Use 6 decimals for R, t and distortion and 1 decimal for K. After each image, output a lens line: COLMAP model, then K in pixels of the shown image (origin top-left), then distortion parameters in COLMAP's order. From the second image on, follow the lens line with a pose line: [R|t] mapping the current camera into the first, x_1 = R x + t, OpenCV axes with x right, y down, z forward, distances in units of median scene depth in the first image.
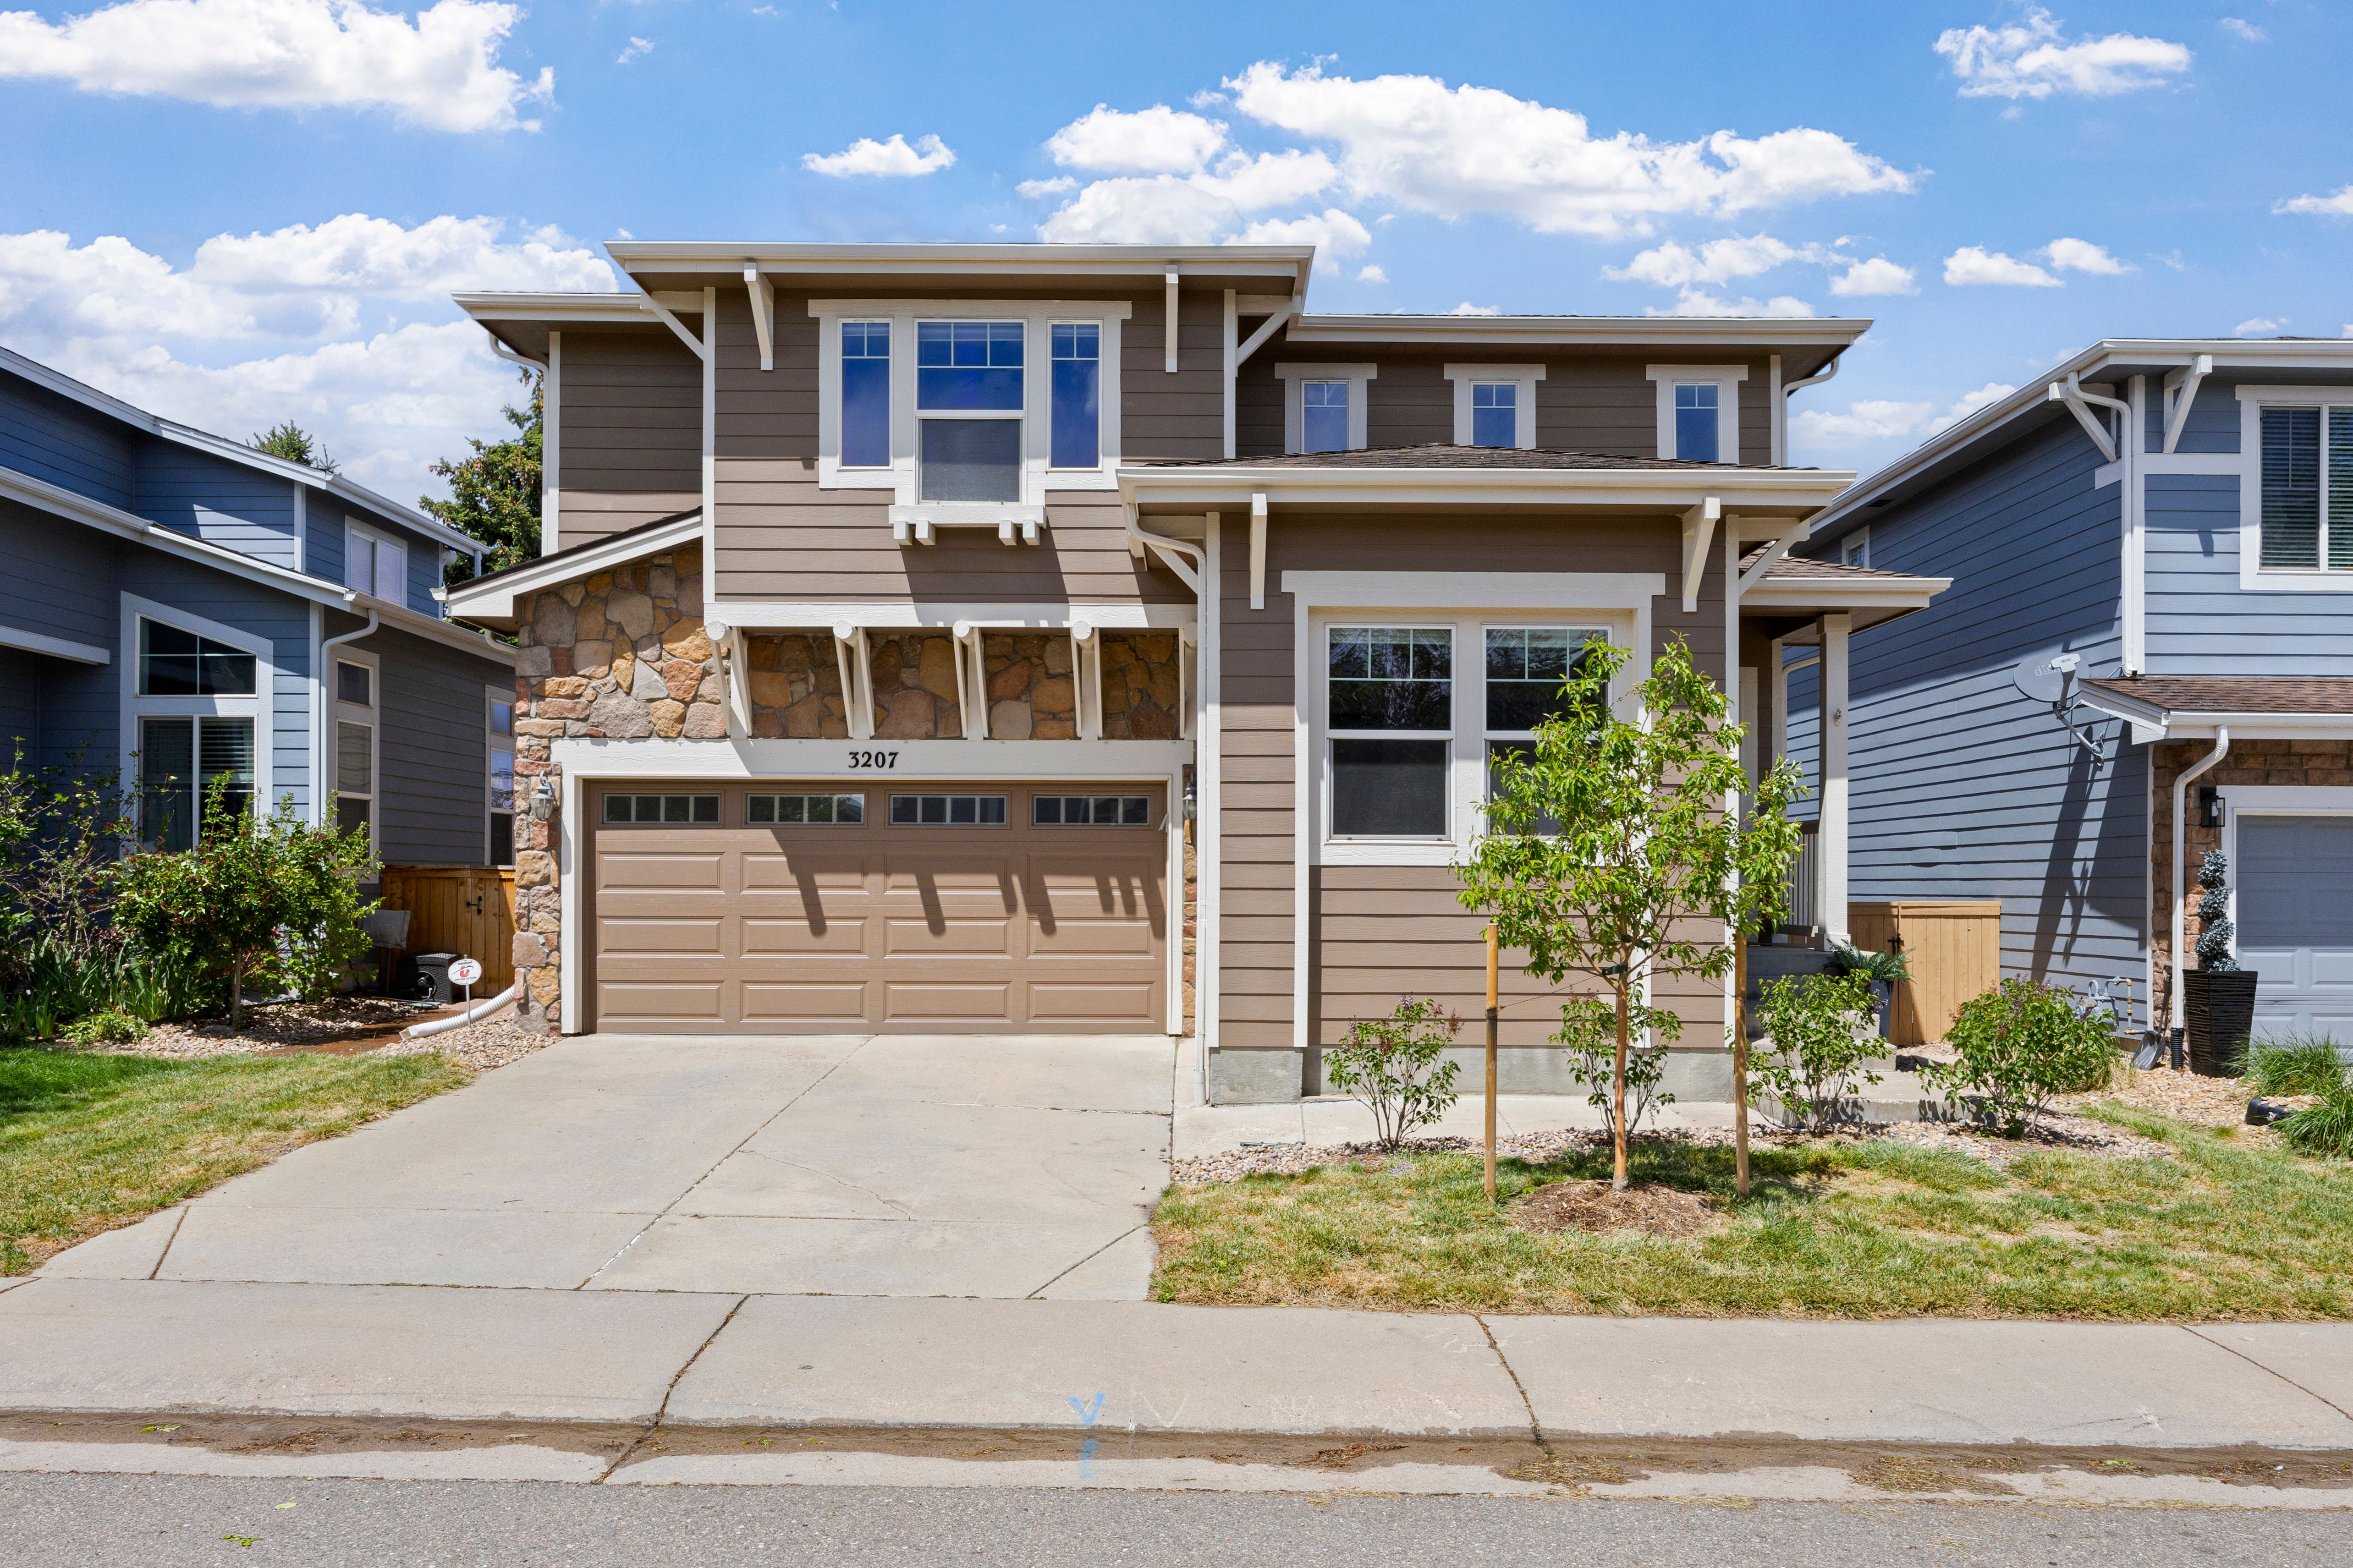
lens RADIAL K [[1534.9, 0, 1176.6], [0, 1534.9, 764.6], [0, 0, 1]] dist [-0.003095, 0.002133]
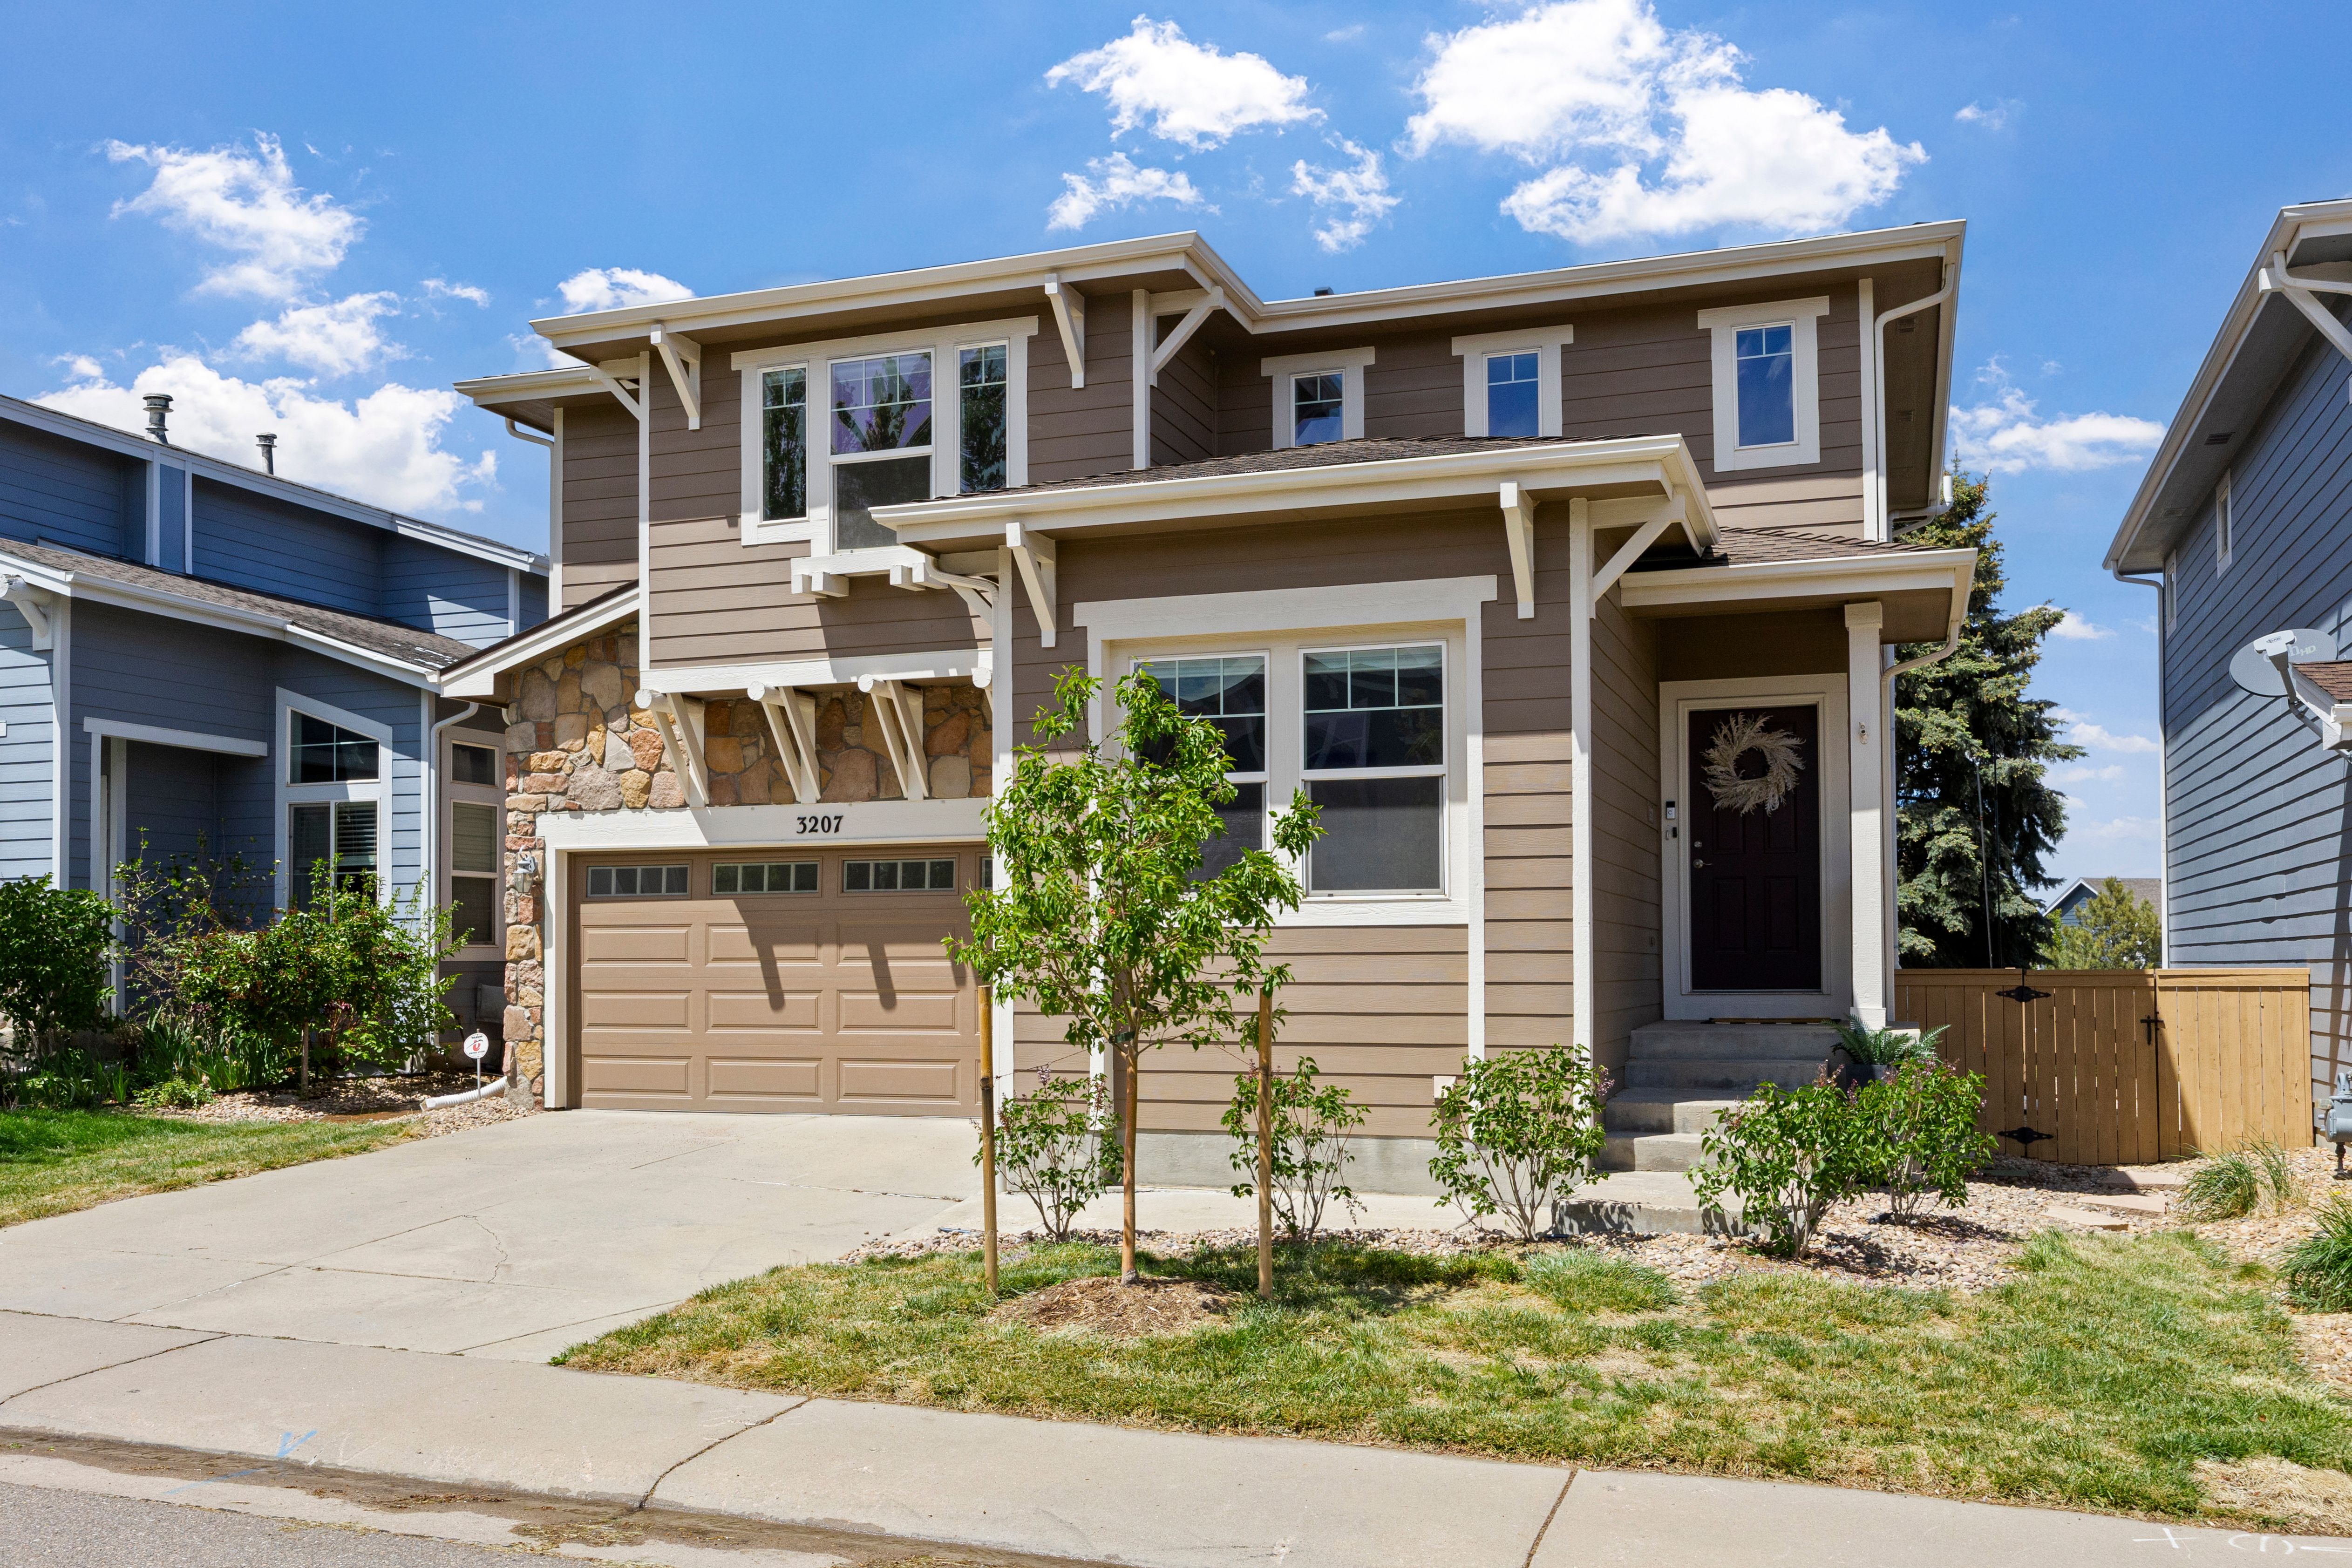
lens RADIAL K [[1811.6, 0, 1176.0], [0, 1811.6, 784.0], [0, 0, 1]] dist [0.000887, -0.004192]
pose [[0.949355, -0.037929, -0.311908, 0.363201], [0.031260, 0.999164, -0.026355, 0.008456], [0.312647, 0.015270, 0.949747, 0.002443]]
